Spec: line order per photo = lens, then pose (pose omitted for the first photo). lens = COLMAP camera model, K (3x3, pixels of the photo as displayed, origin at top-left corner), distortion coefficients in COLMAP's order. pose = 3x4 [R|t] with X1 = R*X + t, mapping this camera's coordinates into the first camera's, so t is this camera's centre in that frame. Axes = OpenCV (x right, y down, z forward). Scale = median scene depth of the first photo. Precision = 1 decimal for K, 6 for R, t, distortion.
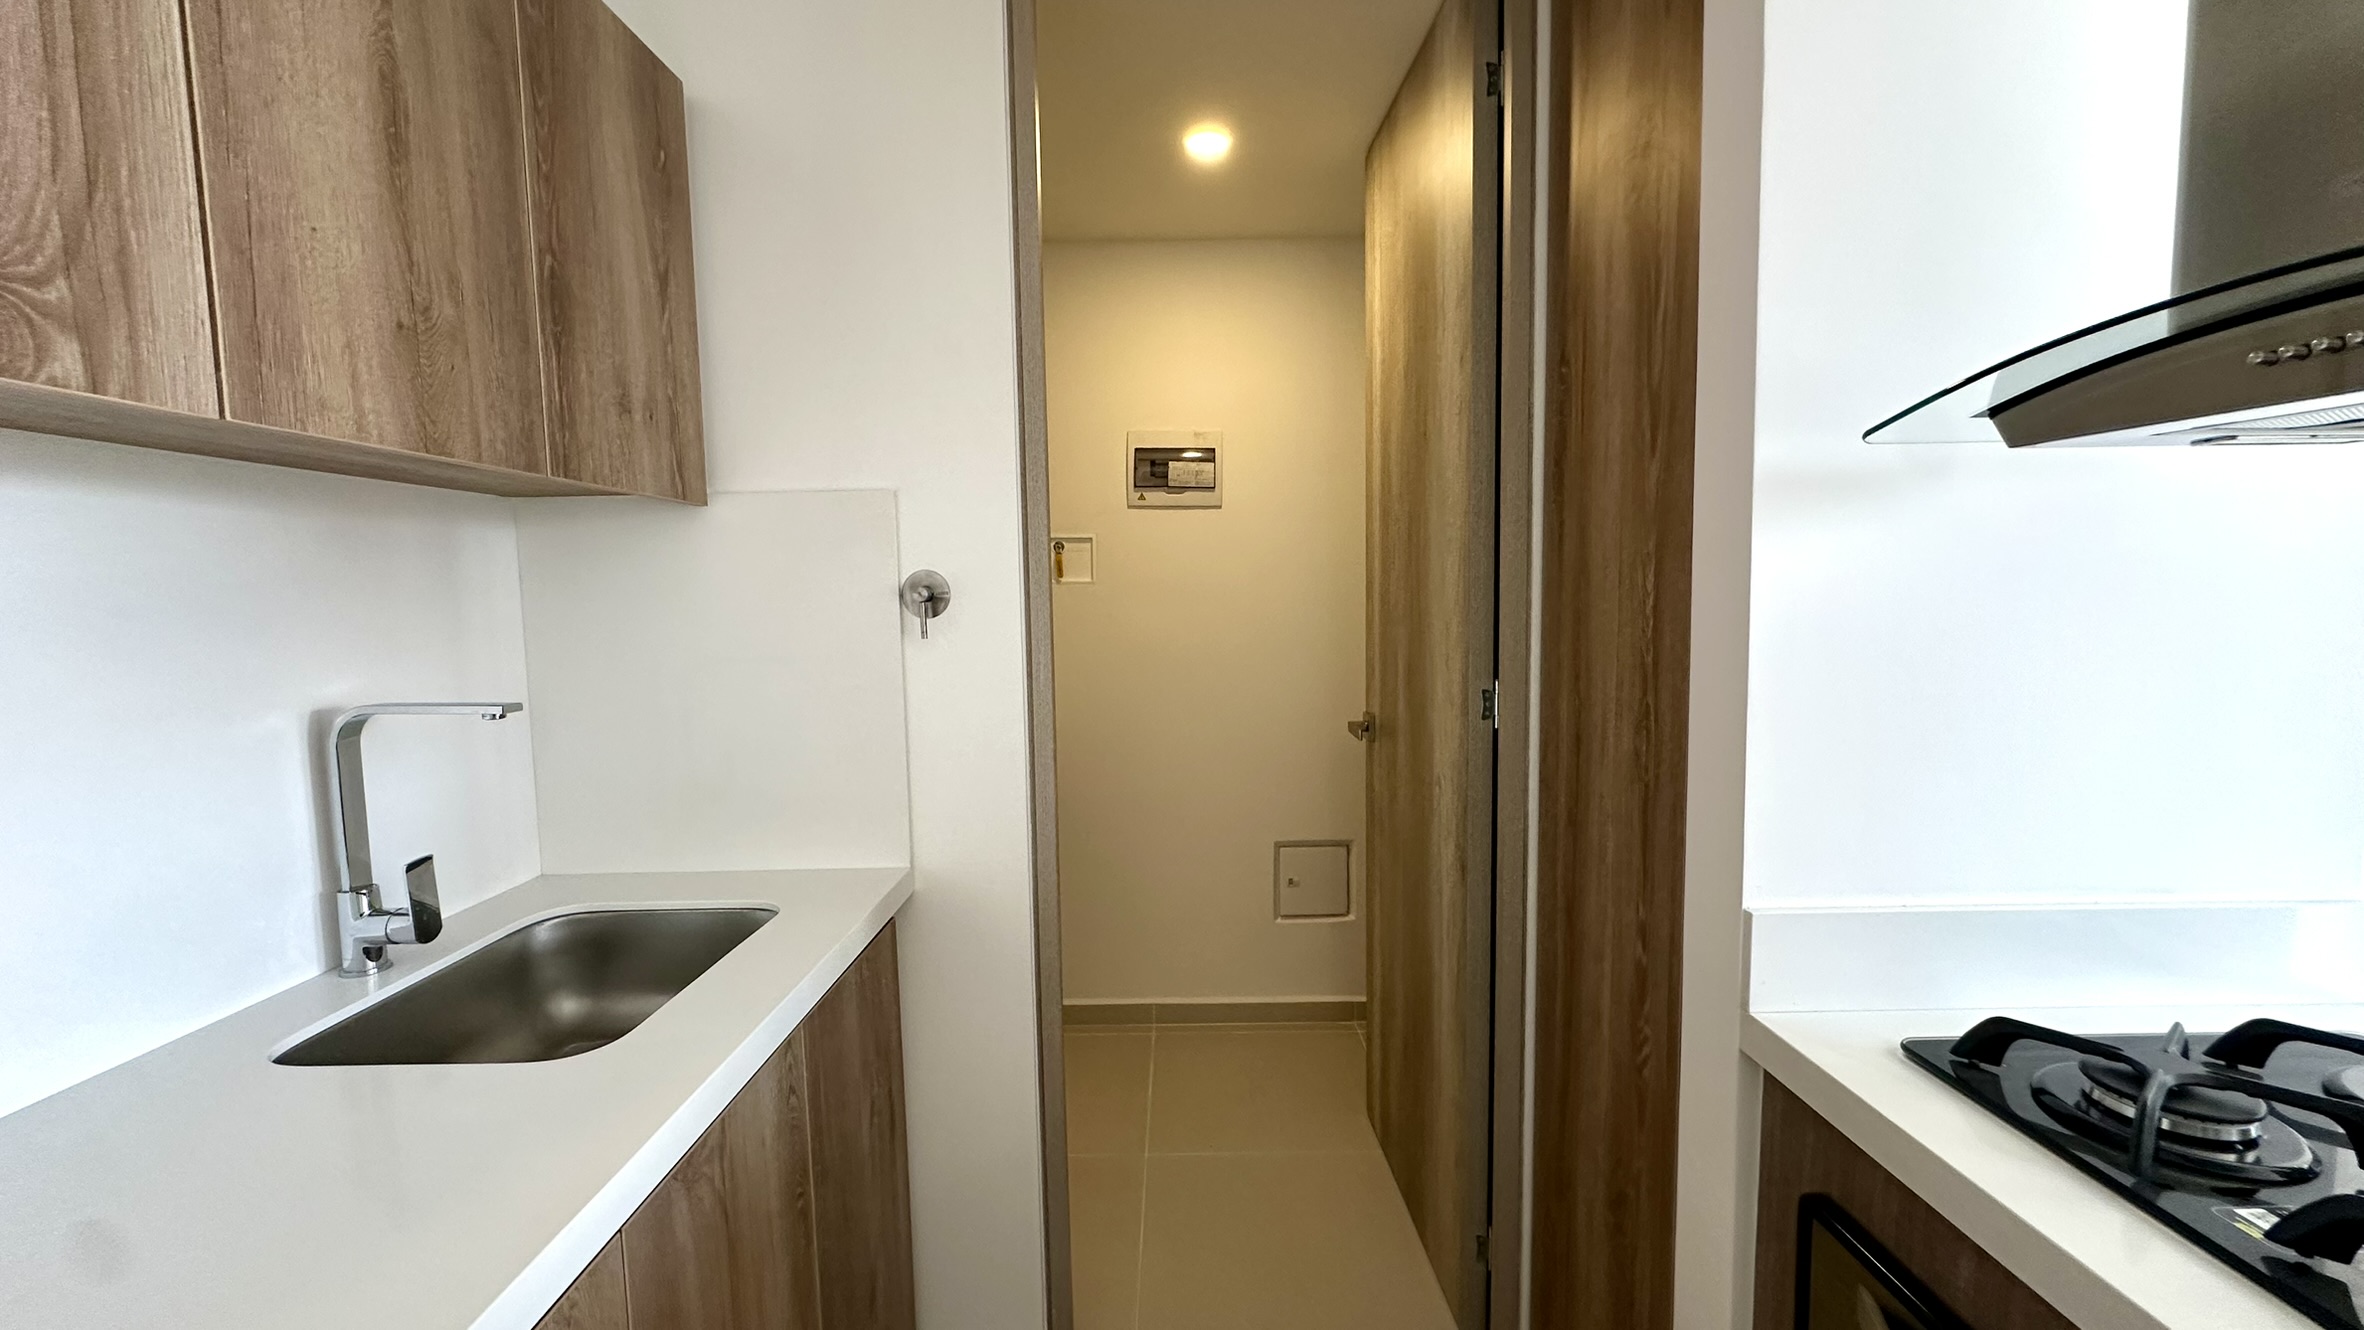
lens RADIAL K [[950.6, 0, 1199.4], [0, 950.6, 664.9], [0, 0, 1]] dist [0.000838, 0.000351]
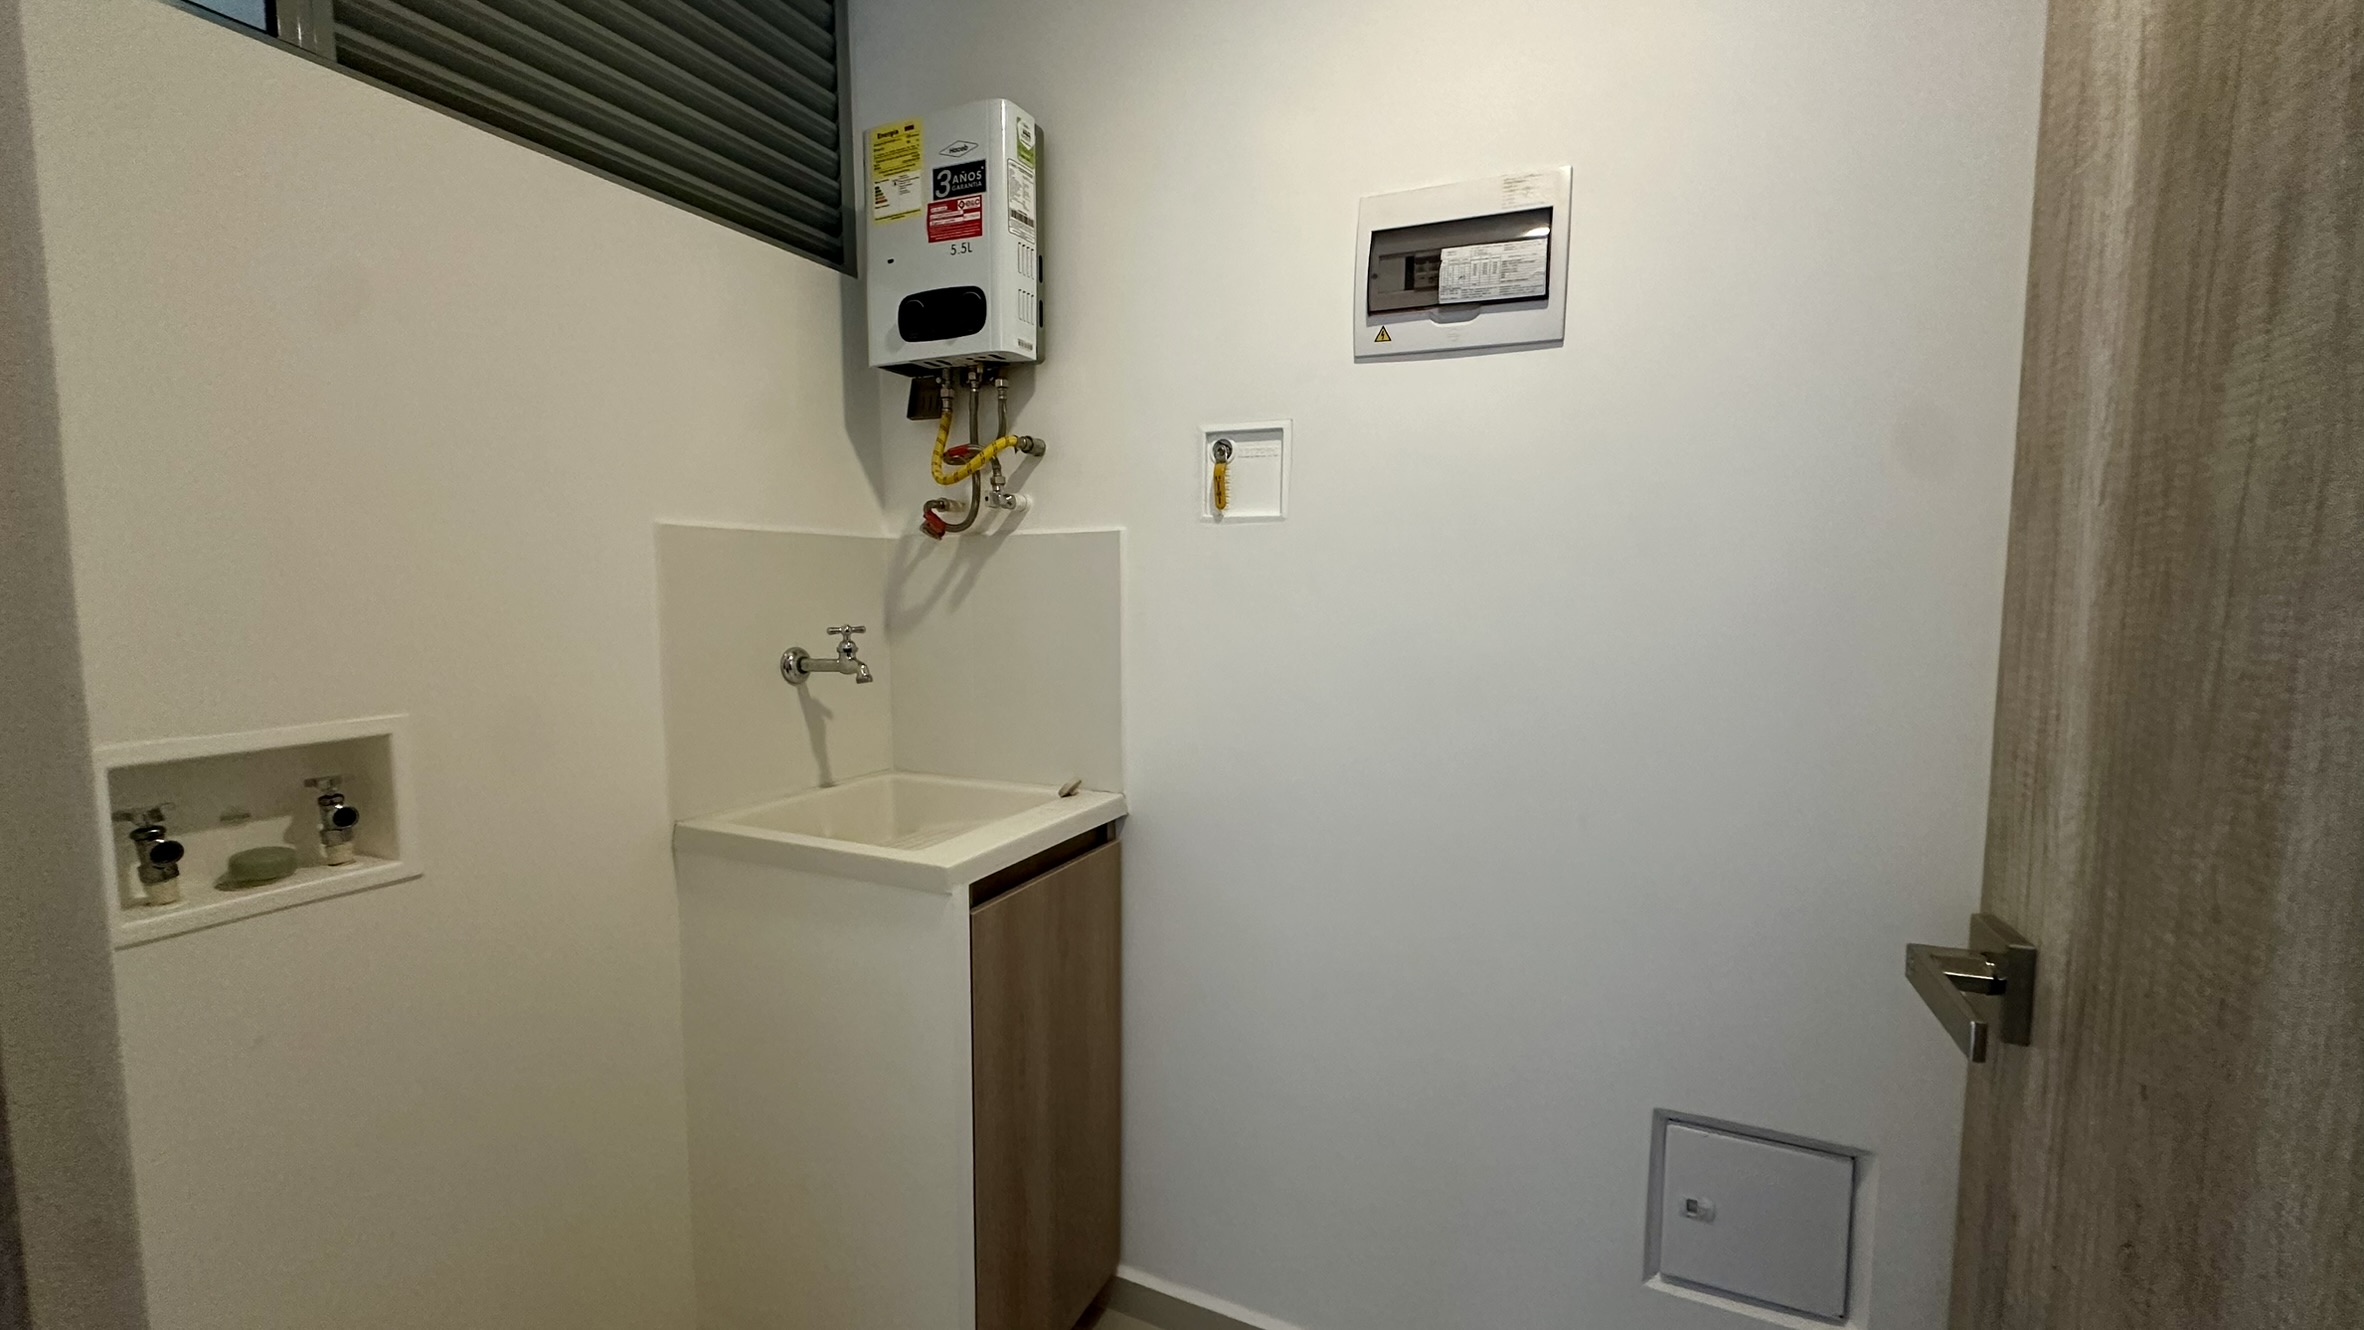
lens RADIAL K [[950.6, 0, 1184.1], [0, 950.6, 672.1], [0, 0, 1]] dist [0.000838, 0.000351]
pose [[0.898080, 0.052236, -0.436720, 0.066564], [-0.046434, 0.998634, 0.023958, -0.014568], [0.437375, -0.001238, 0.899279, 0.525049]]
